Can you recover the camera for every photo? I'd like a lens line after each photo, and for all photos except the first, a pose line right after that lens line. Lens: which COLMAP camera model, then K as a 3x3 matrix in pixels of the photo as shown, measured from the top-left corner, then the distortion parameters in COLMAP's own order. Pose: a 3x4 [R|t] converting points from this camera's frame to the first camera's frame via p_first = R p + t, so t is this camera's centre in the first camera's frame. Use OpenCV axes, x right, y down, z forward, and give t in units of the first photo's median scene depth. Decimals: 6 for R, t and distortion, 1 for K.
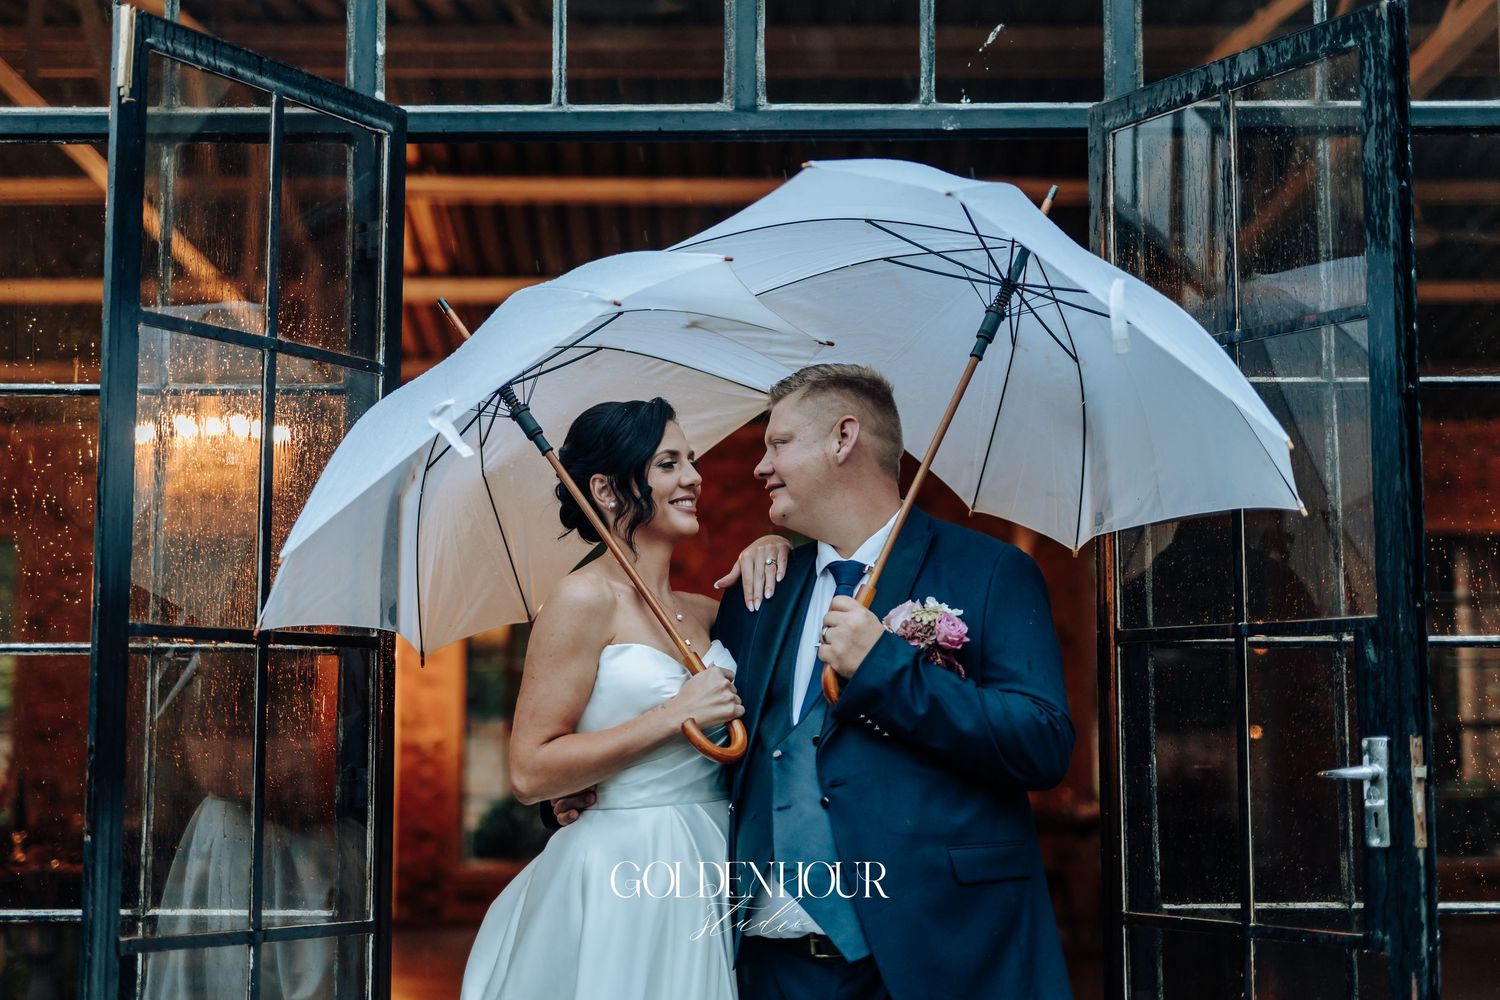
lens RADIAL K [[2153.1, 0, 709.6], [0, 2153.1, 484.5], [0, 0, 1]] dist [0.093740, 0.000000]
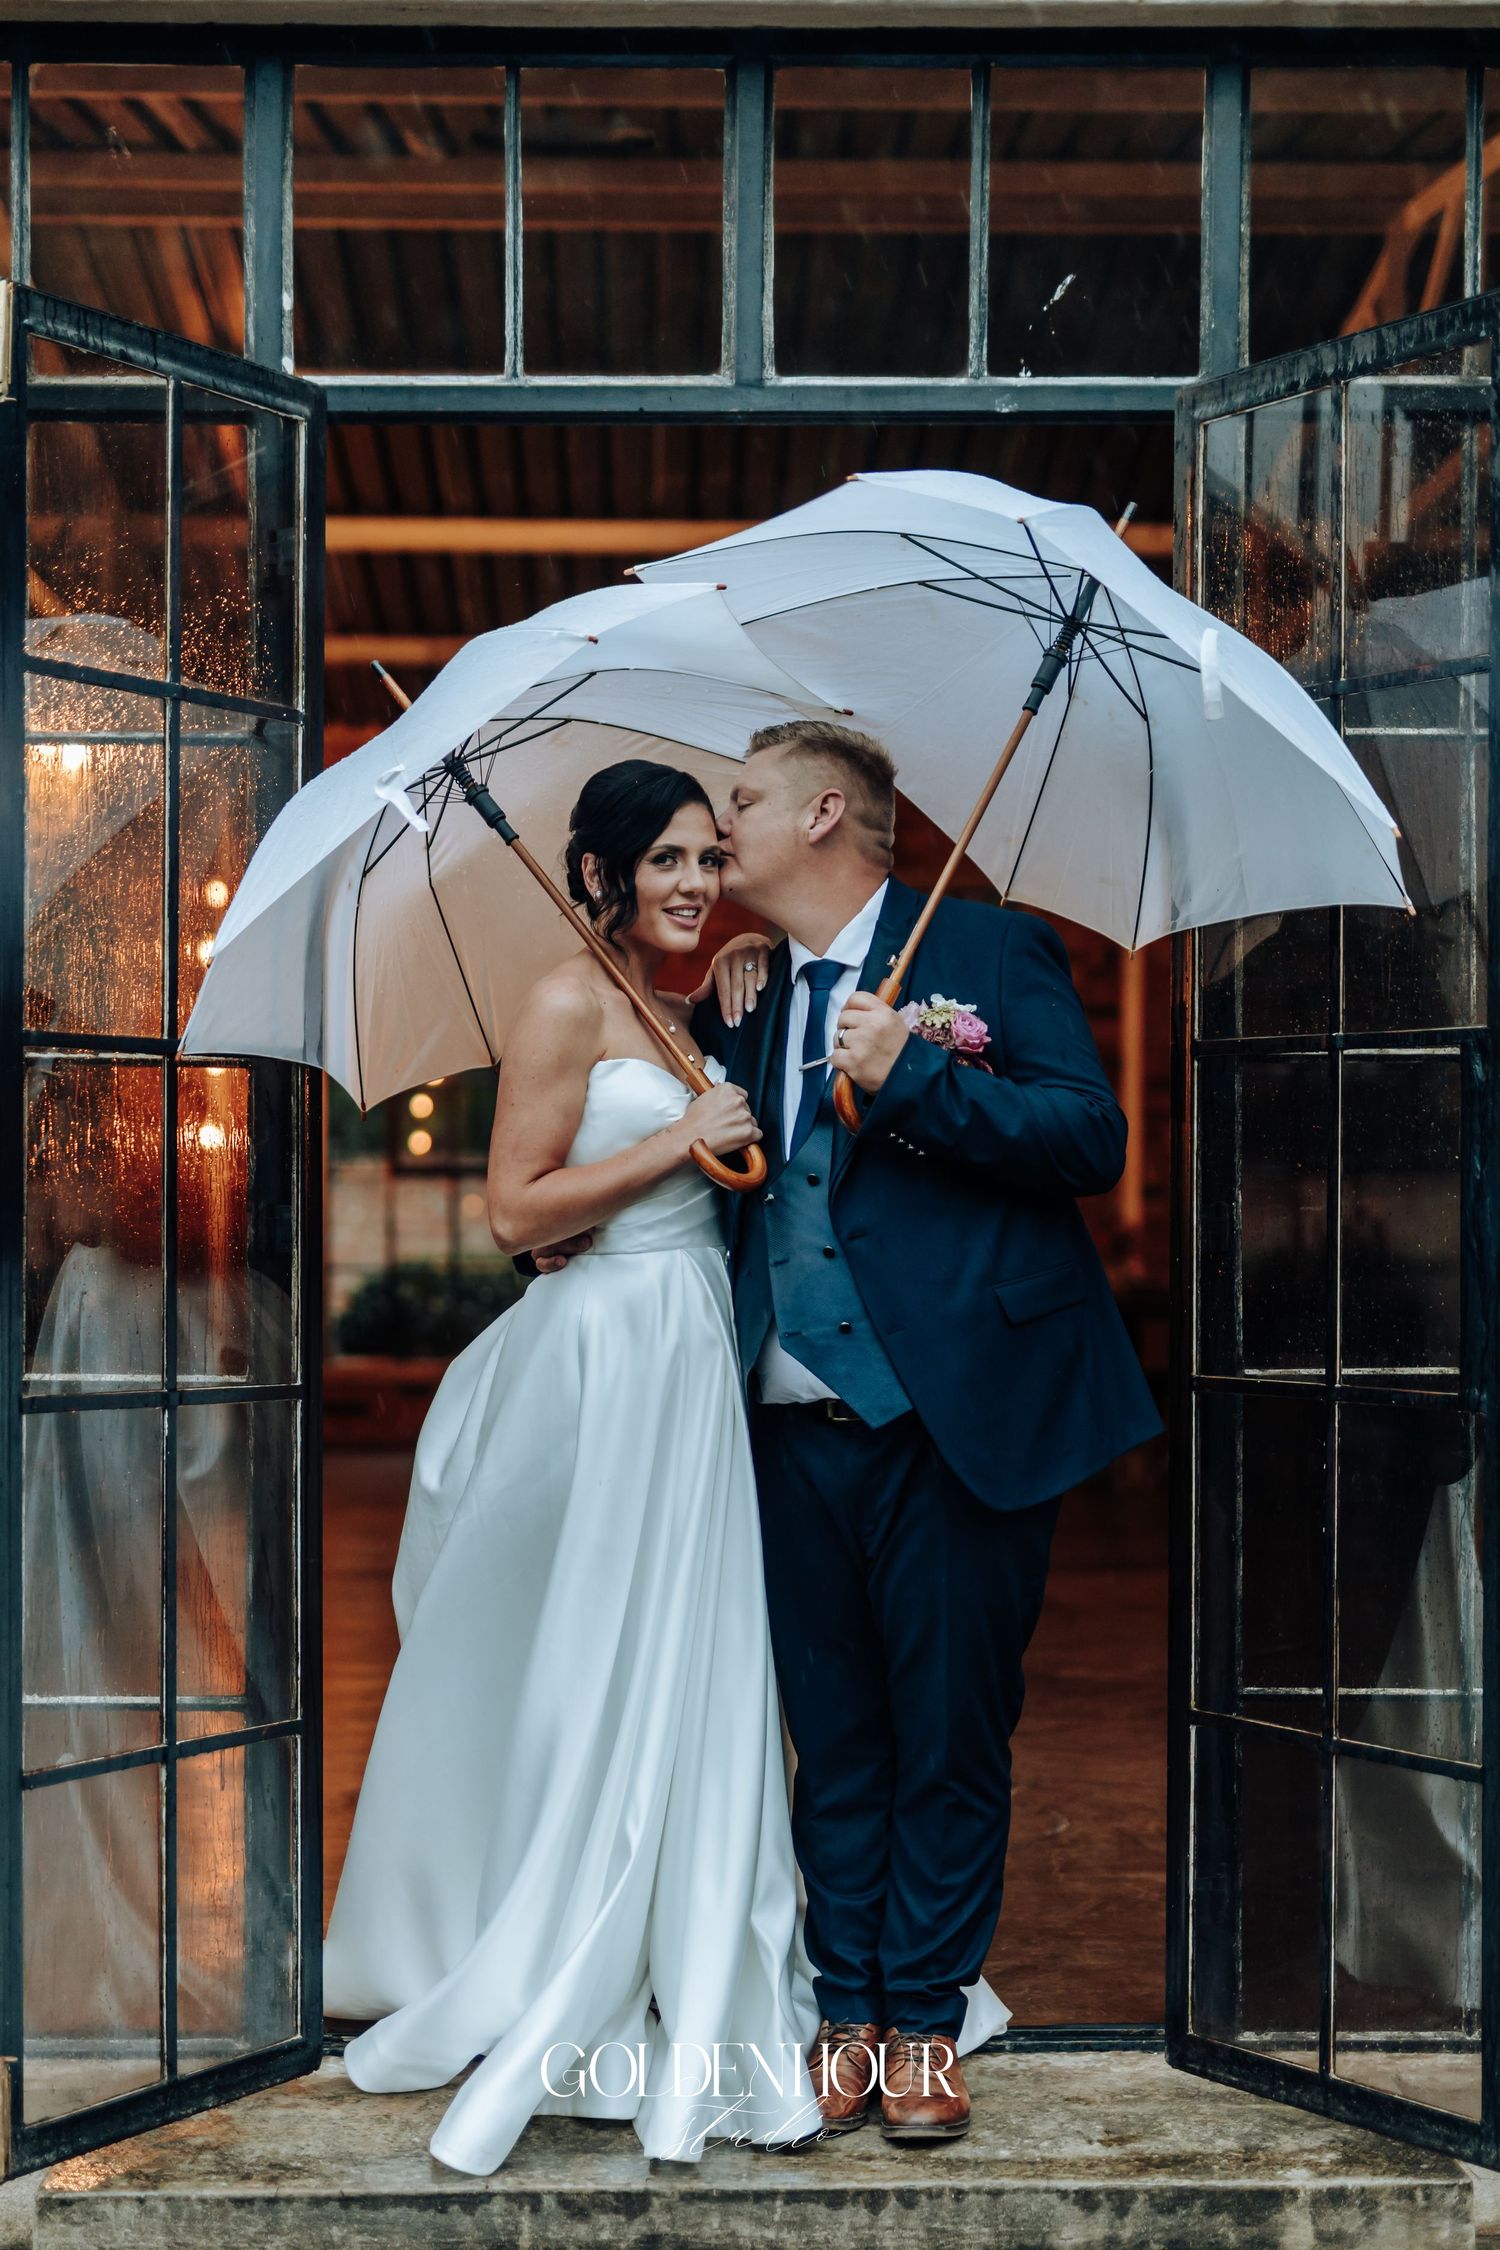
lens RADIAL K [[3229.6, 0, 764.9], [0, 3229.6, 1117.9], [0, 0, 1]] dist [0.093740, 0.000000]
pose [[0.999500, 0.003400, 0.031444, -0.015267], [-0.006511, 0.995030, 0.099364, -0.025850], [-0.030950, -0.099519, 0.994554, -0.233347]]
